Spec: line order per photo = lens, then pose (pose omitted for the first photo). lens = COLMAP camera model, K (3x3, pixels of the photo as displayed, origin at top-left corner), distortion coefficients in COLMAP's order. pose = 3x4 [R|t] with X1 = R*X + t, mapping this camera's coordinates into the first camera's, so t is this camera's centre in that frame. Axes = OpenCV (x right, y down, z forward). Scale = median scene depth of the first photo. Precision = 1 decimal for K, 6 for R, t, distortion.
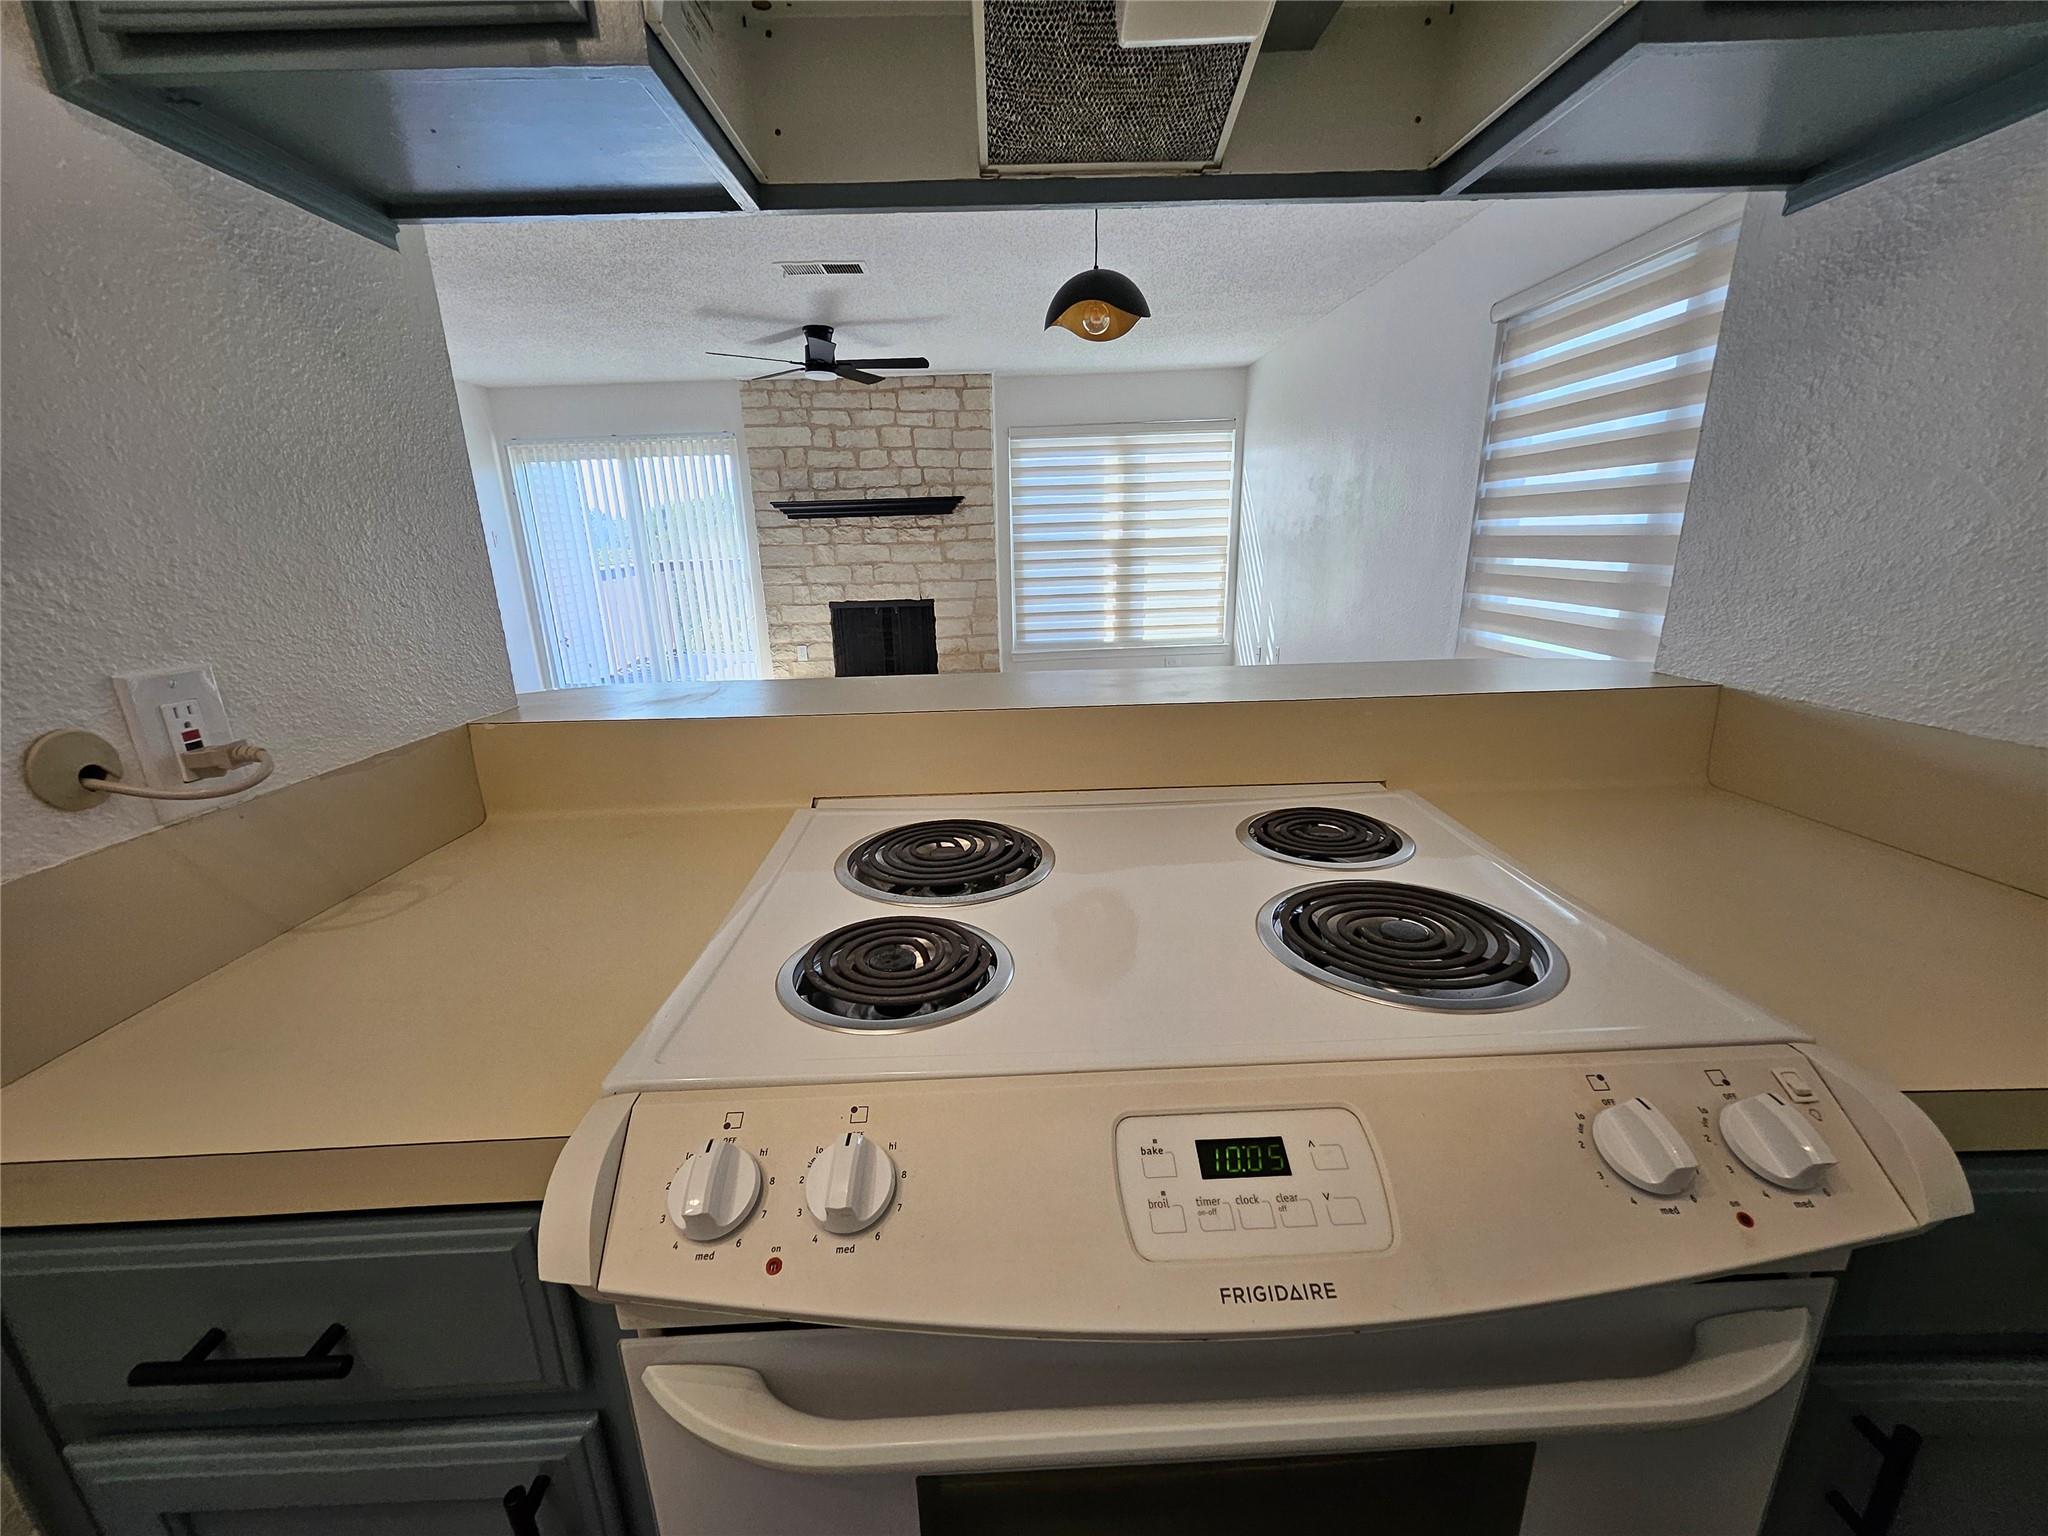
lens RADIAL K [[808.1, 0, 1036.9], [0, 808.1, 768.7], [0, 0, 1]] dist [0.004211, -0.003129]
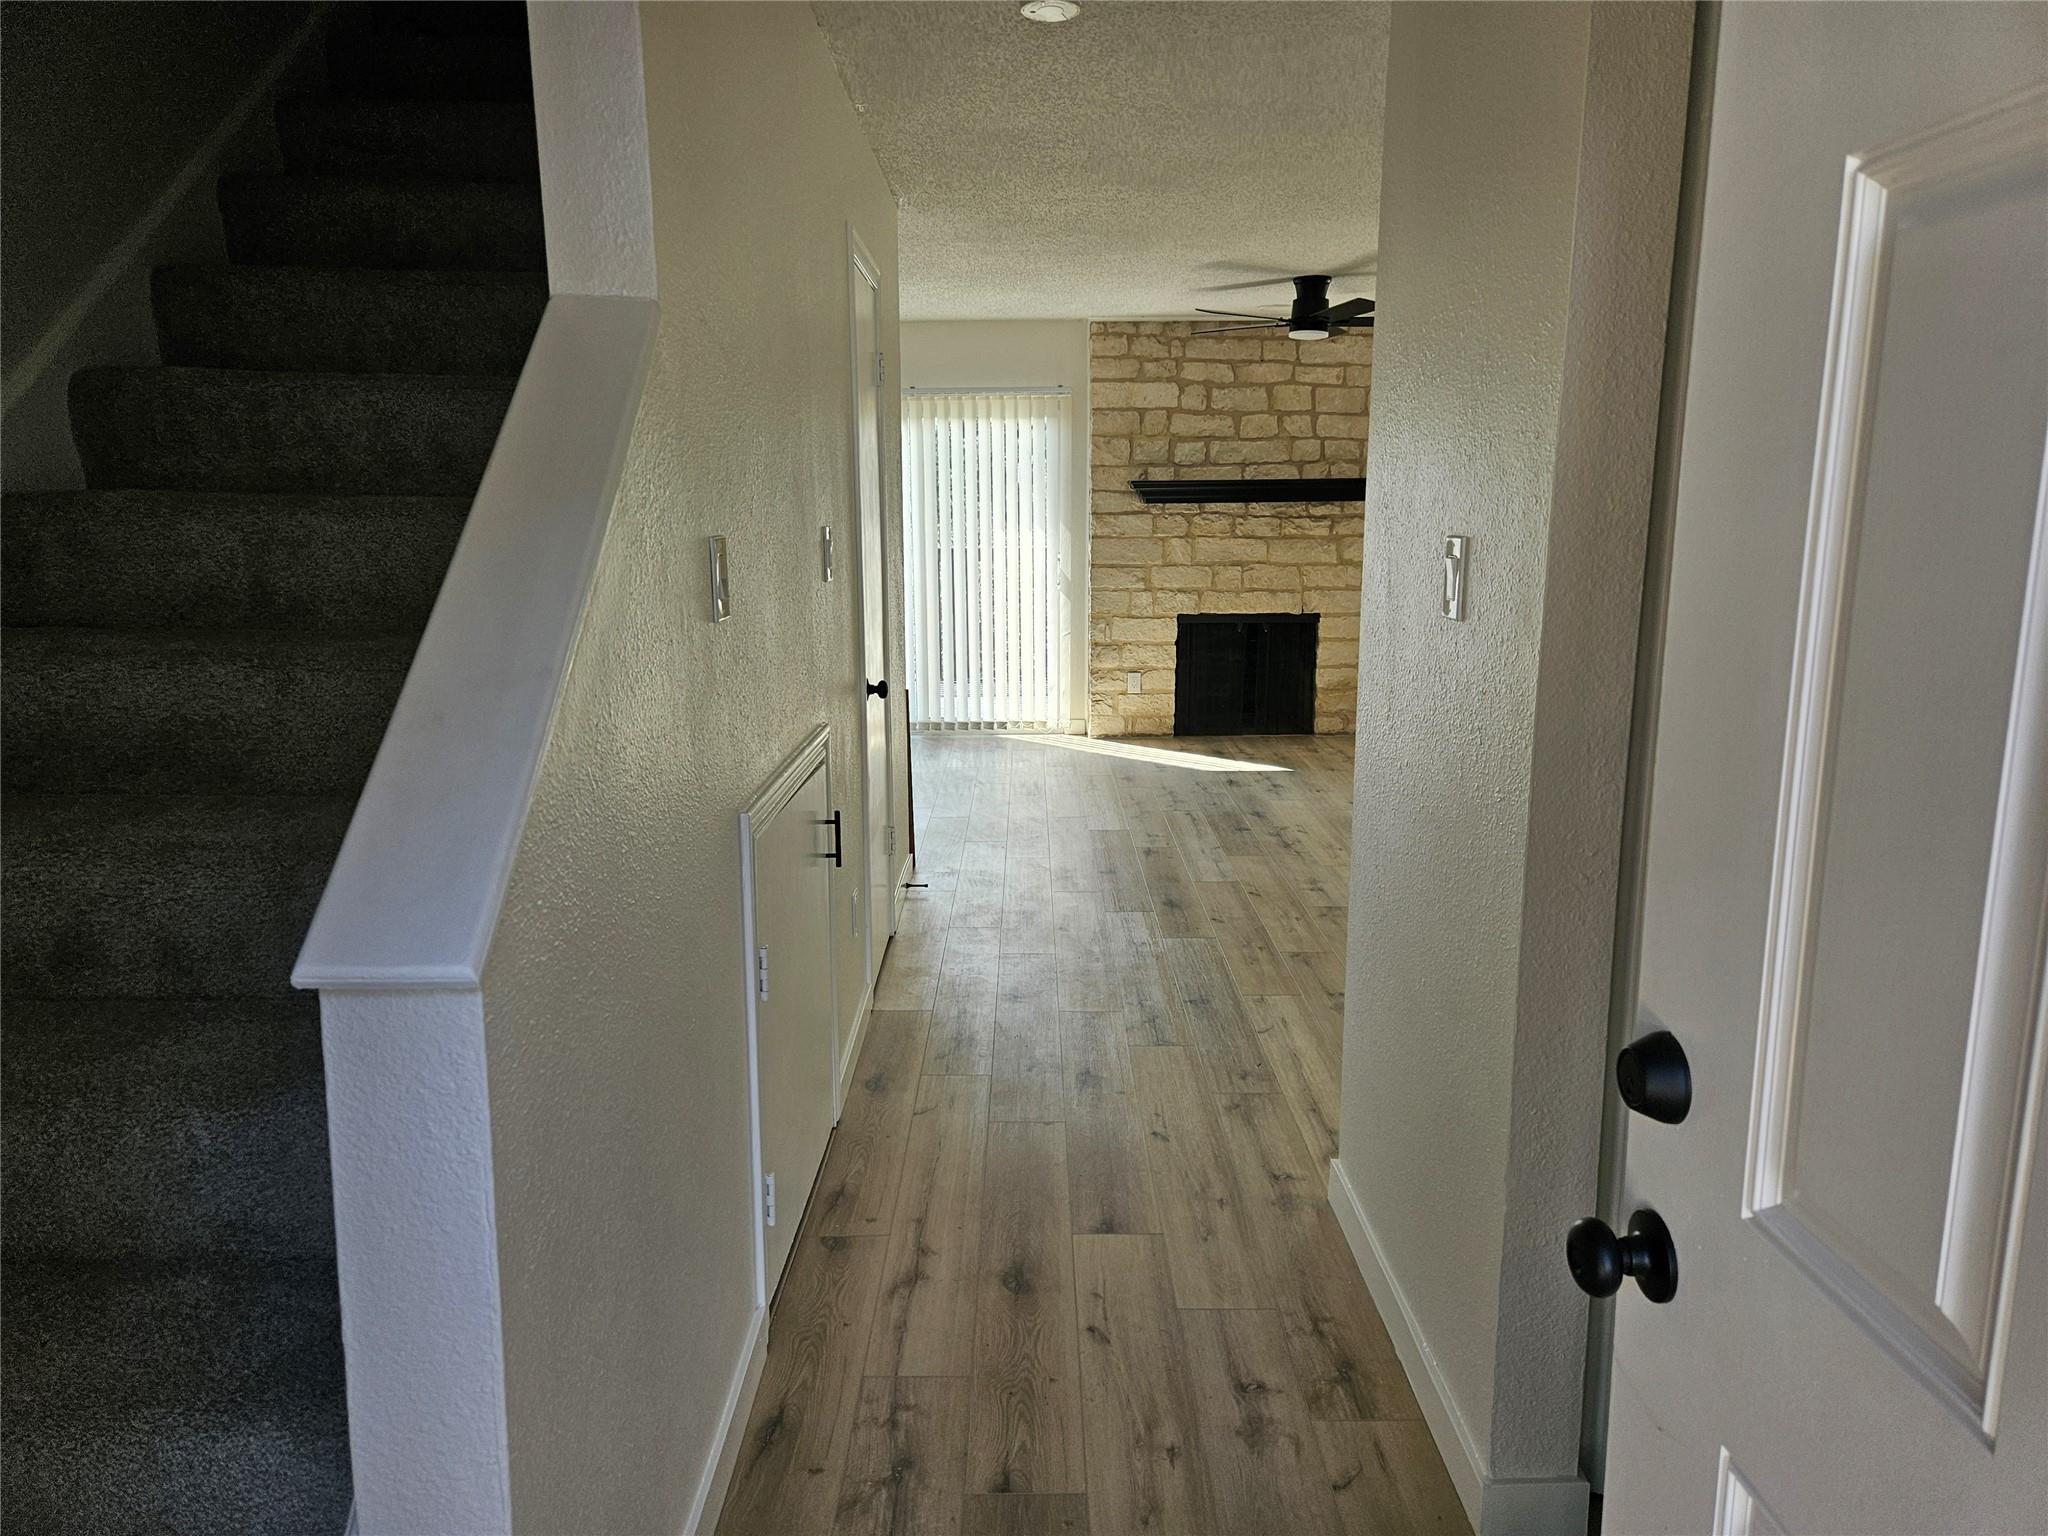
lens RADIAL K [[1367.1, 0, 1029.1], [0, 1367.1, 802.1], [0, 0, 1]] dist [0.027146, -0.009584]
pose [[0.999423, 0.026704, -0.021008, -0.365662], [-0.028083, 0.997267, -0.068330, 0.053246], [0.019126, 0.068881, 0.997442, -0.233376]]
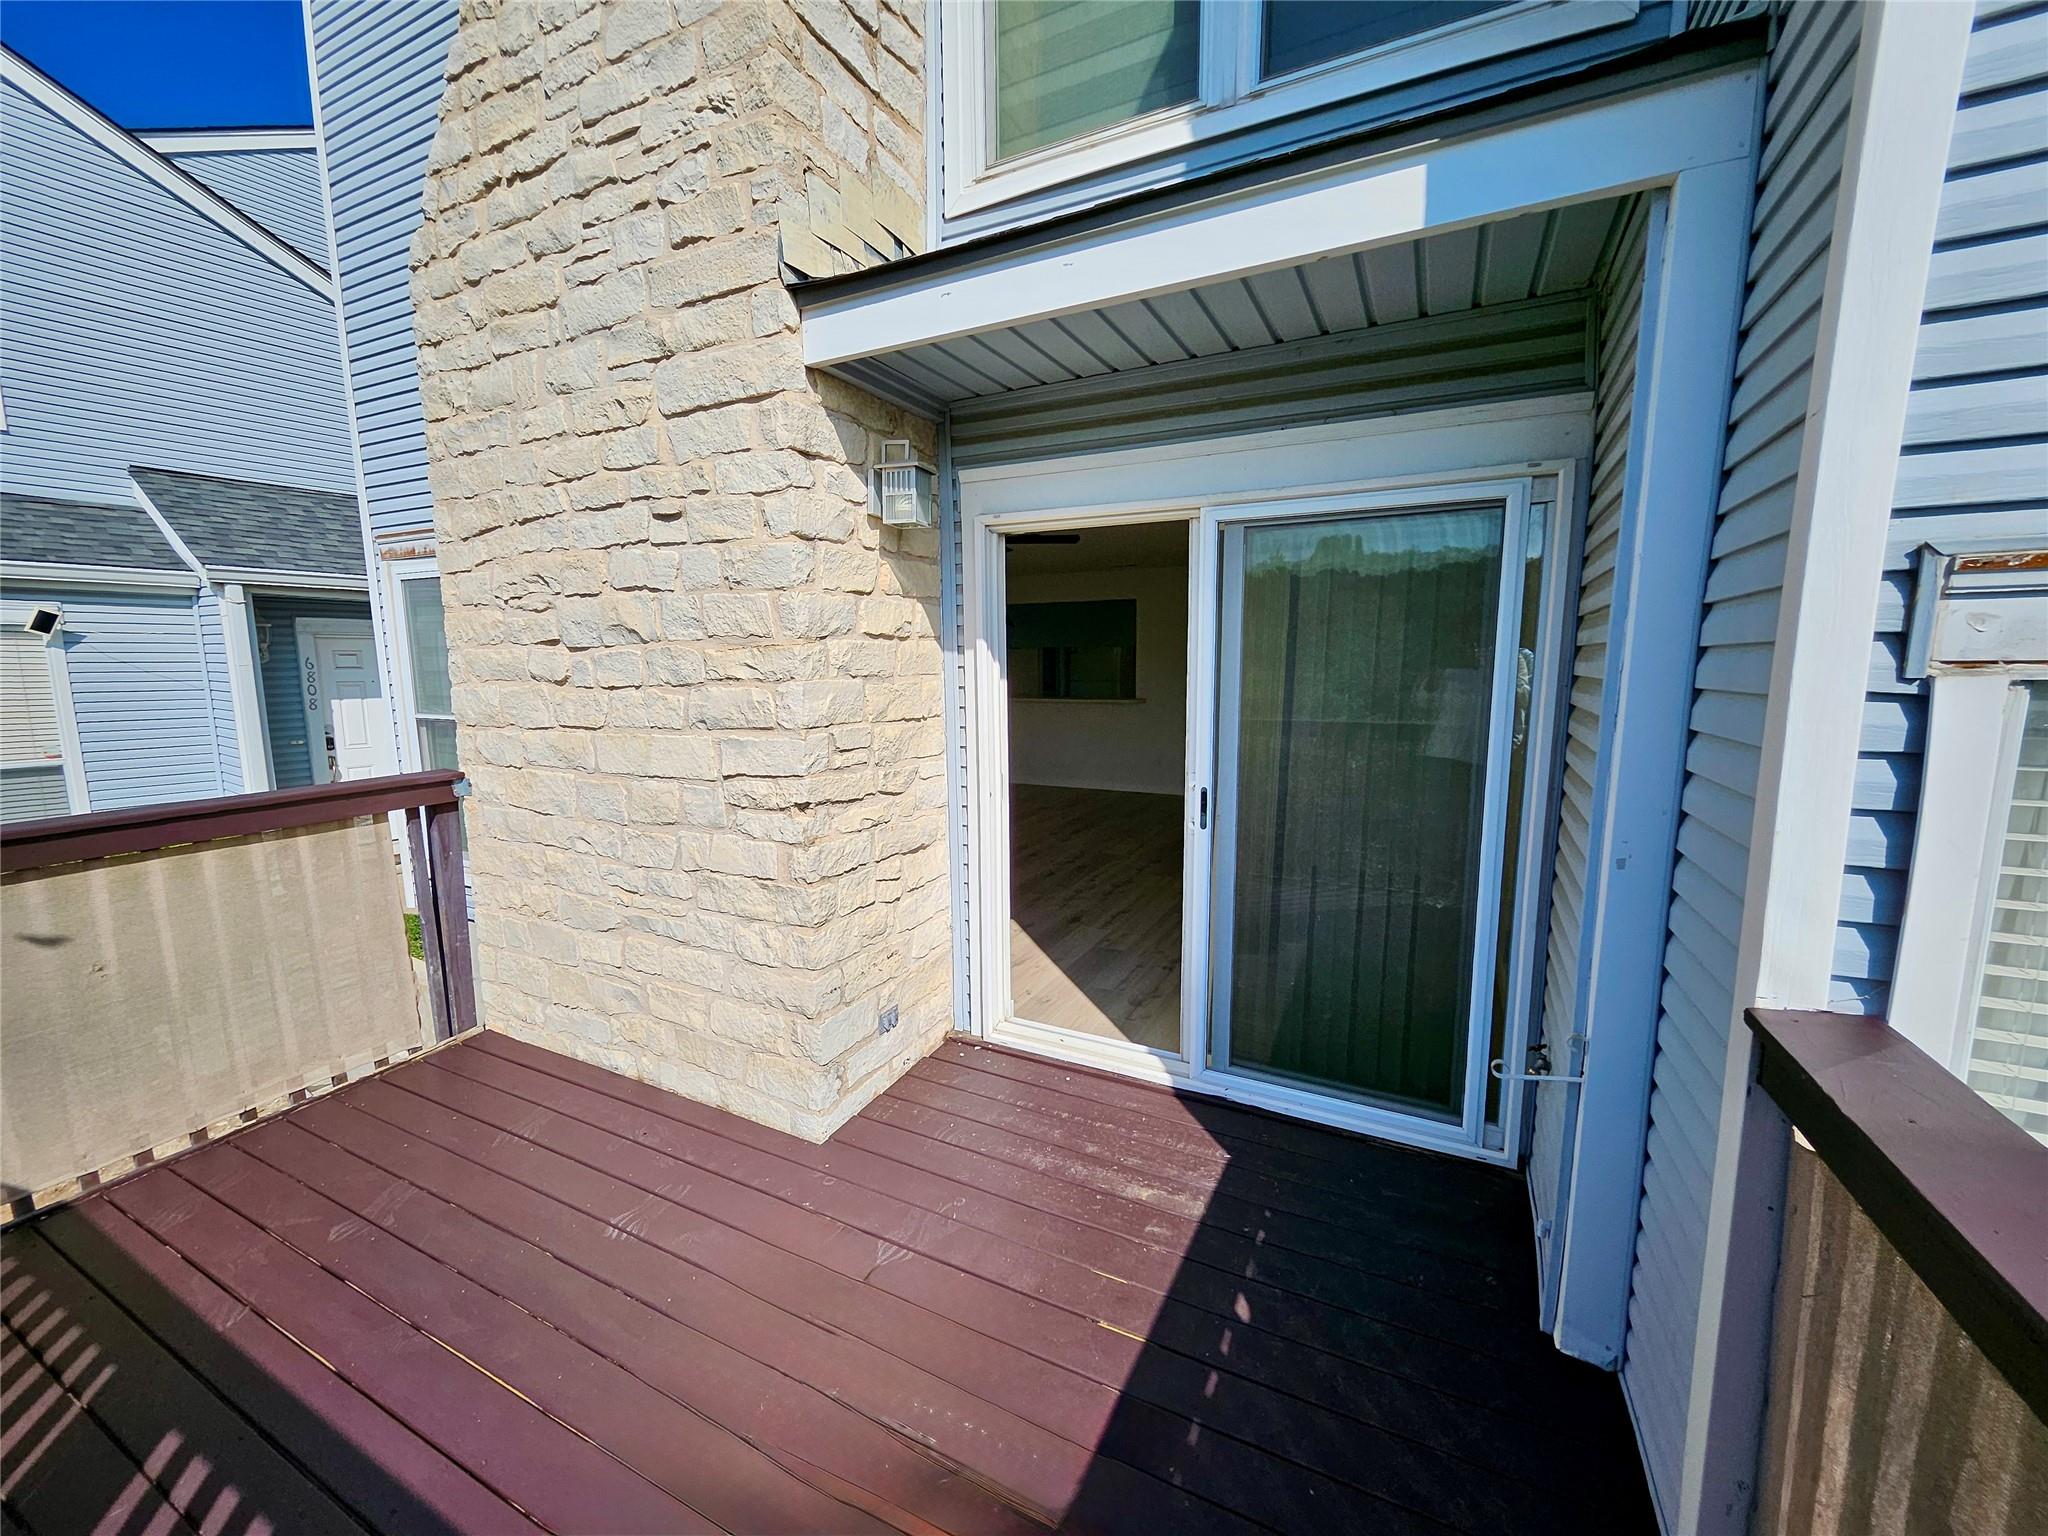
lens RADIAL K [[808.1, 0, 1024.0], [0, 808.1, 769.5], [0, 0, 1]] dist [0.004211, -0.003129]
pose [[-0.880659, -0.029712, 0.472817, -0.608601], [0.165910, 0.915486, 0.366550, -0.441425], [-0.443749, 0.401251, -0.801302, 1.423615]]
